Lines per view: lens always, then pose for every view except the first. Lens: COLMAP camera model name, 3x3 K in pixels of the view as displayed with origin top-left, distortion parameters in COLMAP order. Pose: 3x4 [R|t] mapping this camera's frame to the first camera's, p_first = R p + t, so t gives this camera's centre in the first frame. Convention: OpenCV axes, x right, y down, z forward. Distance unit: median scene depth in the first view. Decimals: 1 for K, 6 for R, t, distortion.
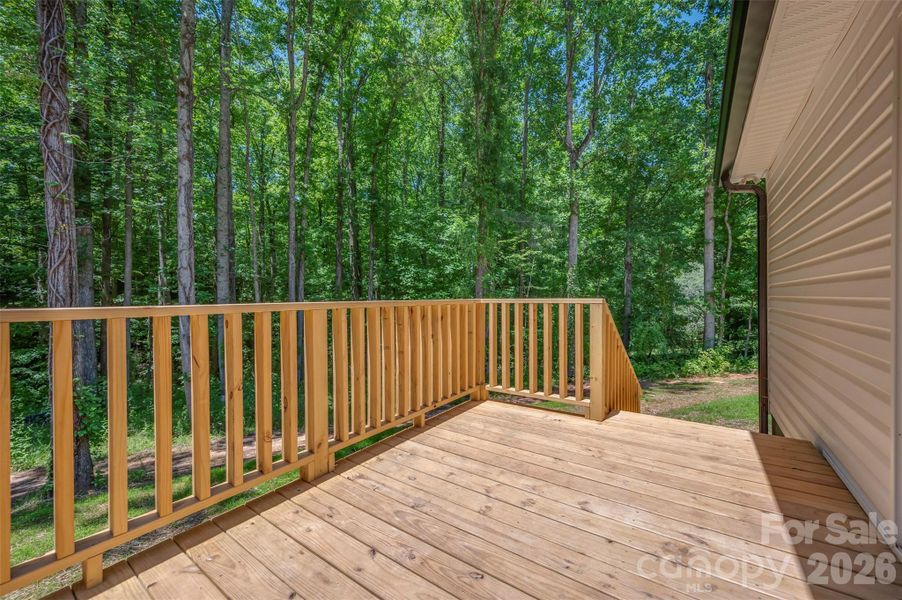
lens RADIAL K [[352.7, 0, 451.2], [0, 352.7, 298.8], [0, 0, 1]] dist [0.001770, 0.000037]
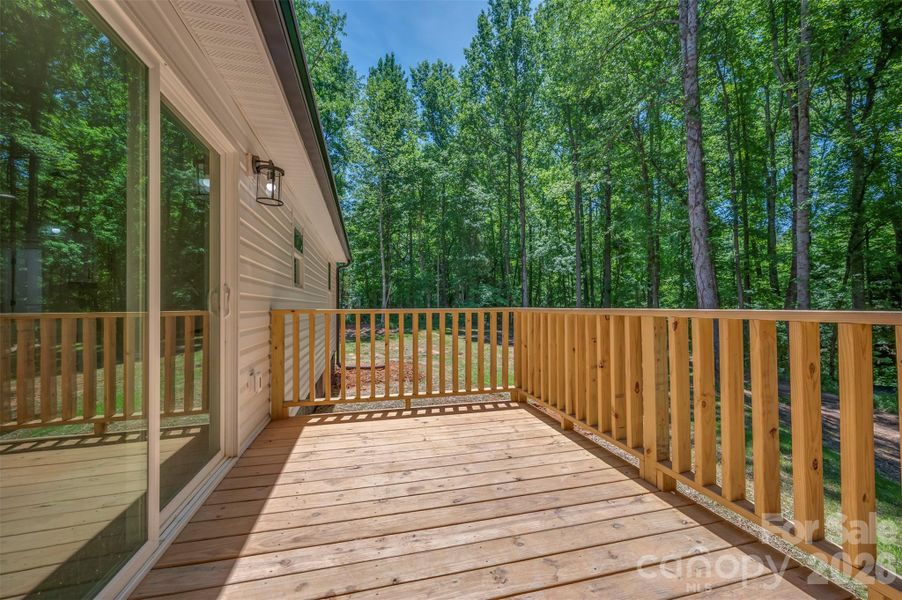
lens RADIAL K [[352.7, 0, 451.4], [0, 352.7, 301.7], [0, 0, 1]] dist [0.001770, 0.000037]
pose [[-0.657234, 0.003850, -0.753676, 0.755985], [0.009957, 0.999944, -0.003575, -0.013267], [0.753620, -0.009854, -0.657236, 1.249927]]
